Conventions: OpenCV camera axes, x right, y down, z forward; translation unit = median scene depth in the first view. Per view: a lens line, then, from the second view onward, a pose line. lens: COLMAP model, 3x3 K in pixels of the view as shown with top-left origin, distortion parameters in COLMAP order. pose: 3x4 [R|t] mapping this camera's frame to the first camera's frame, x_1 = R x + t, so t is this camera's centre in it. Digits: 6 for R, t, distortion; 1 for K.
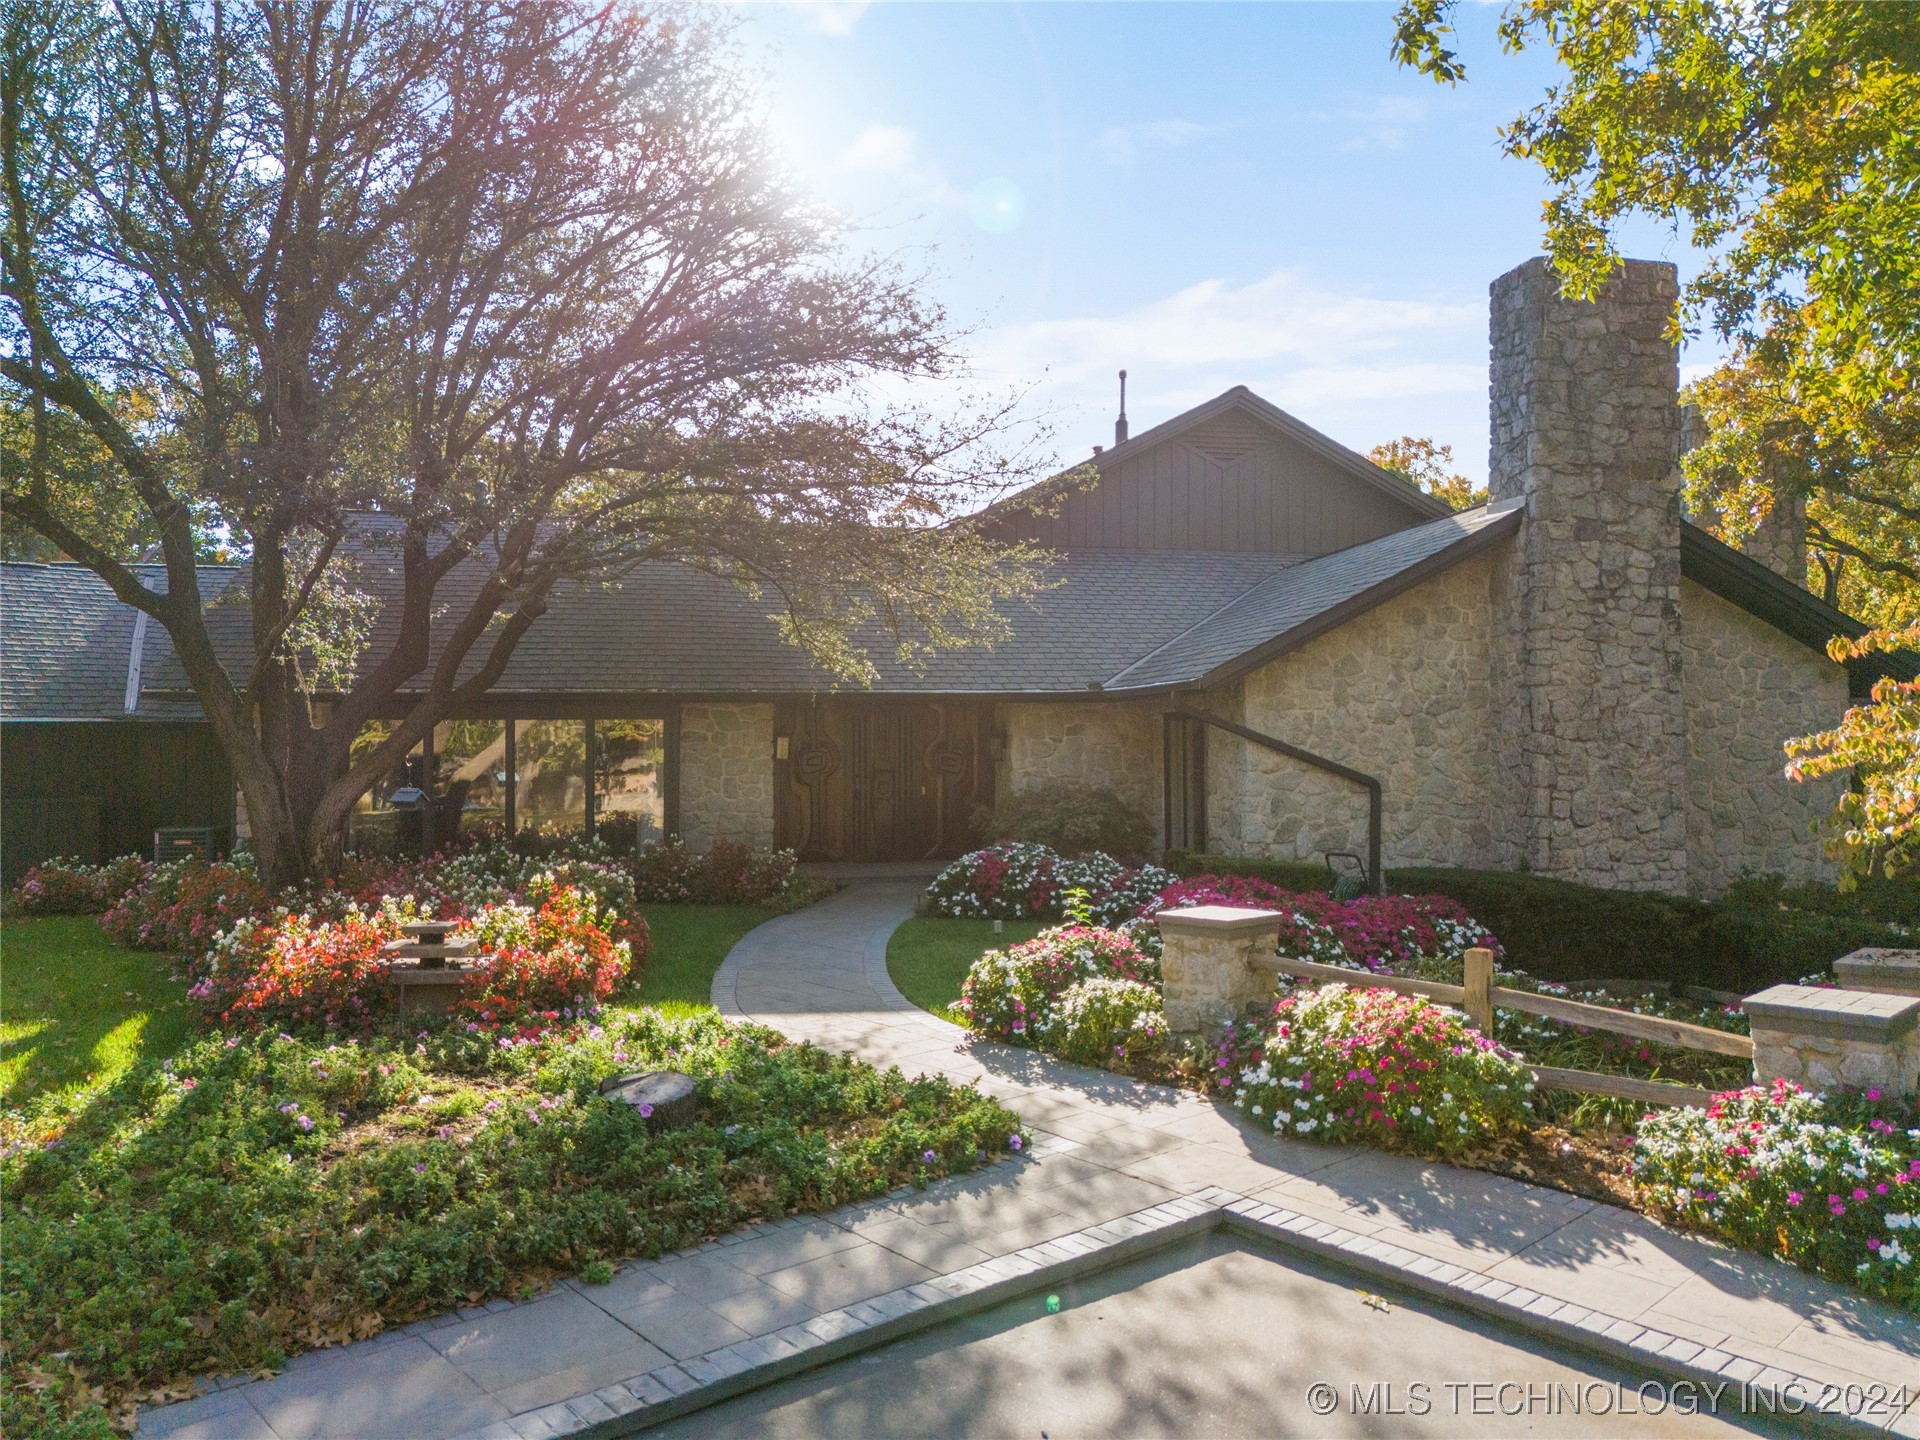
lens RADIAL K [[1438.1, 0, 960.0], [0, 1438.1, 720.0], [0, 0, 1]] dist [0.048419, 0.001349]
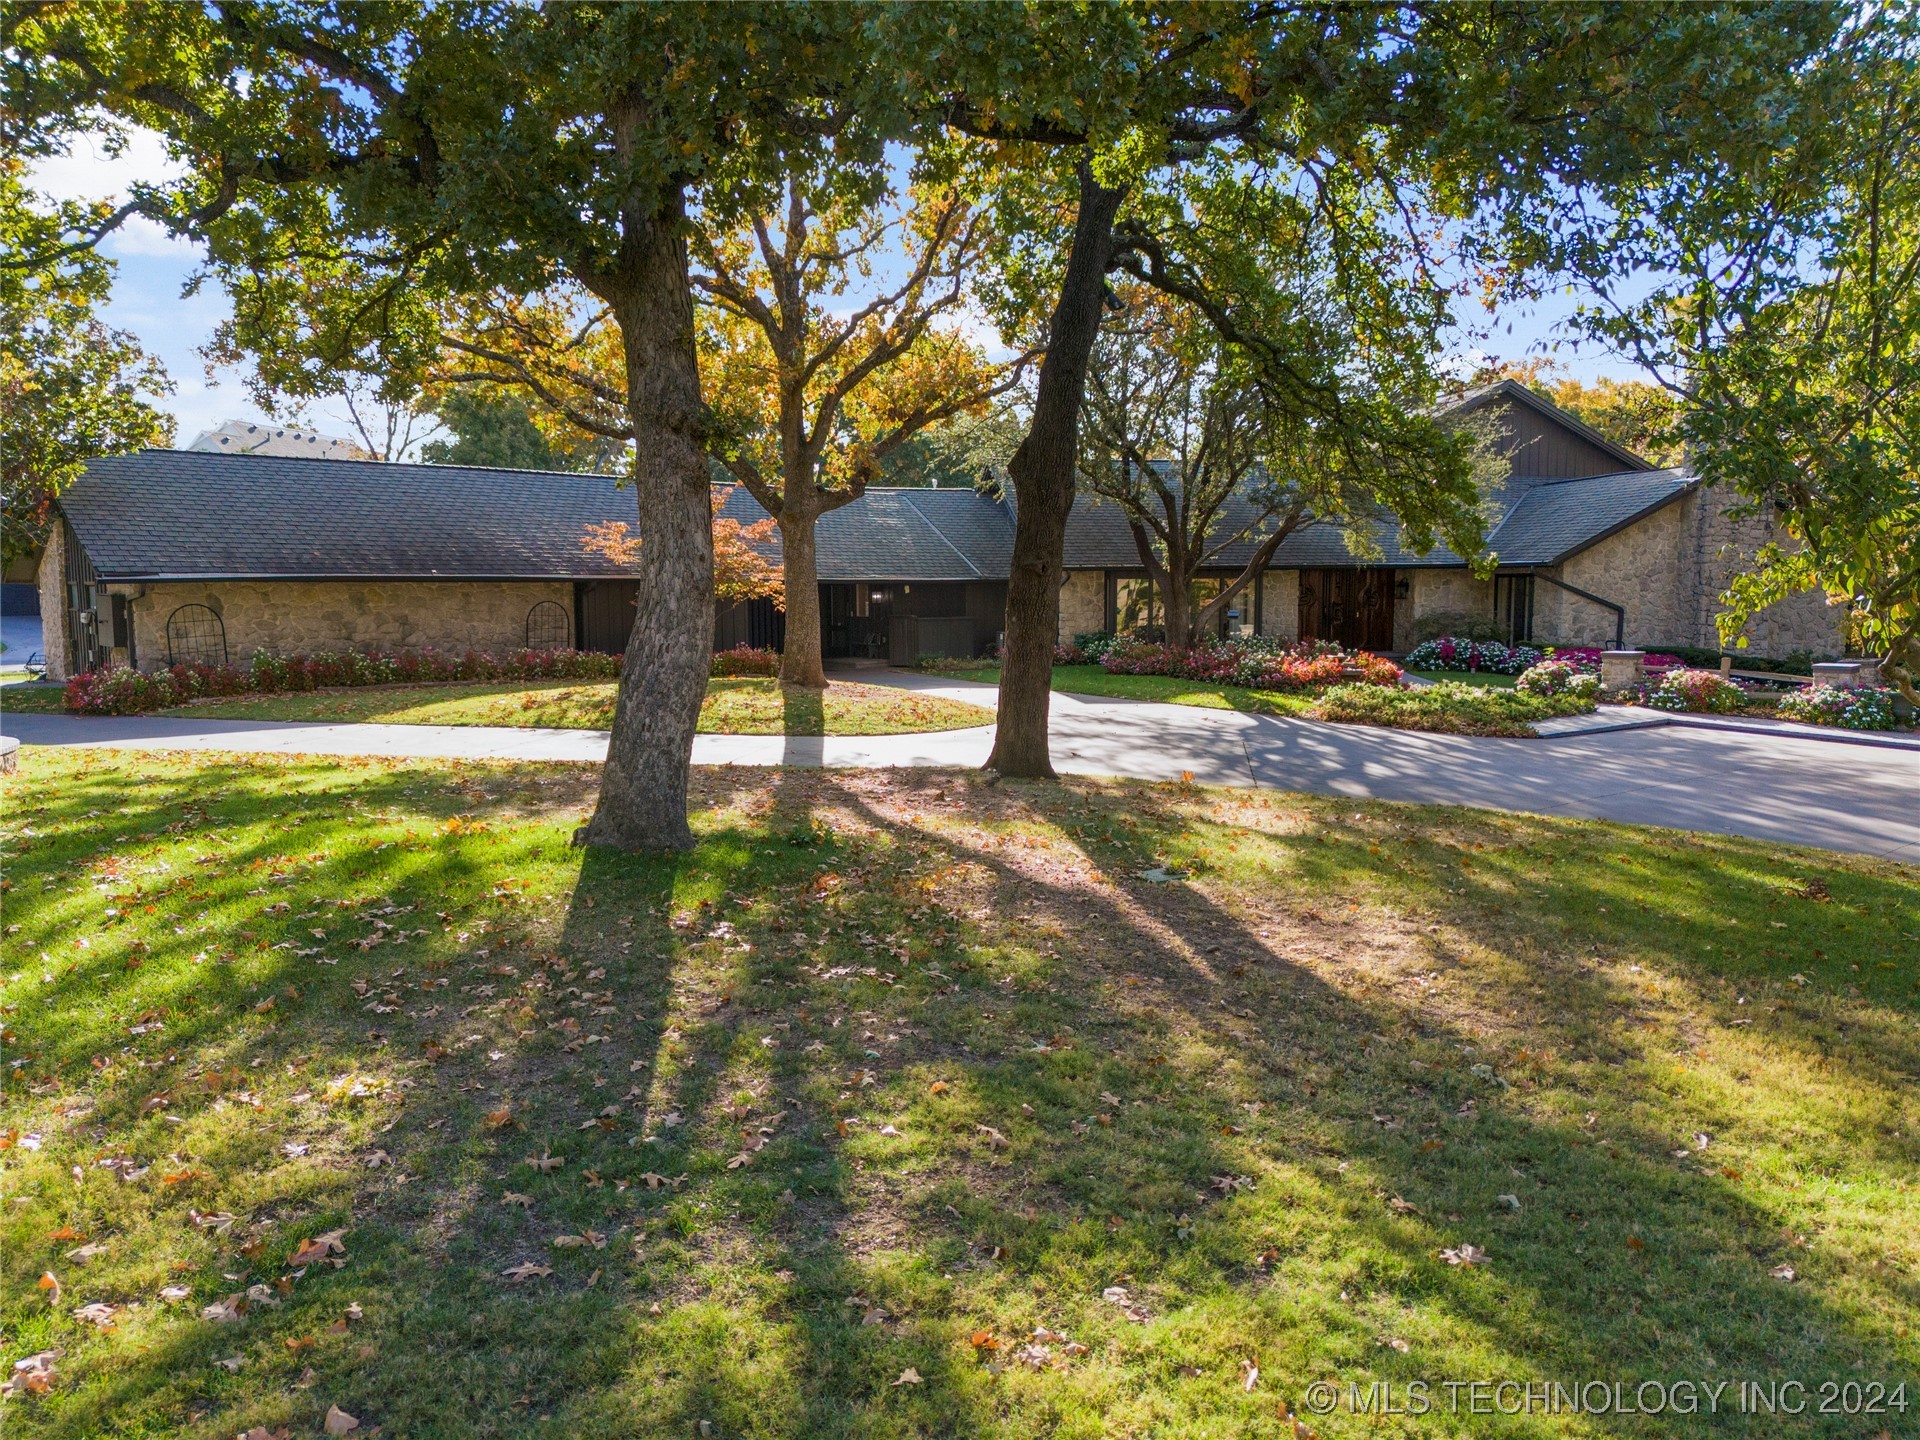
lens RADIAL K [[1438.1, 0, 960.0], [0, 1438.1, 720.0], [0, 0, 1]] dist [0.048419, 0.001349]
pose [[0.999999, 0.000460, 0.000953, -1.390617], [-0.000564, 0.993599, 0.112961, -0.070719], [-0.000895, -0.112961, 0.993599, -2.301773]]
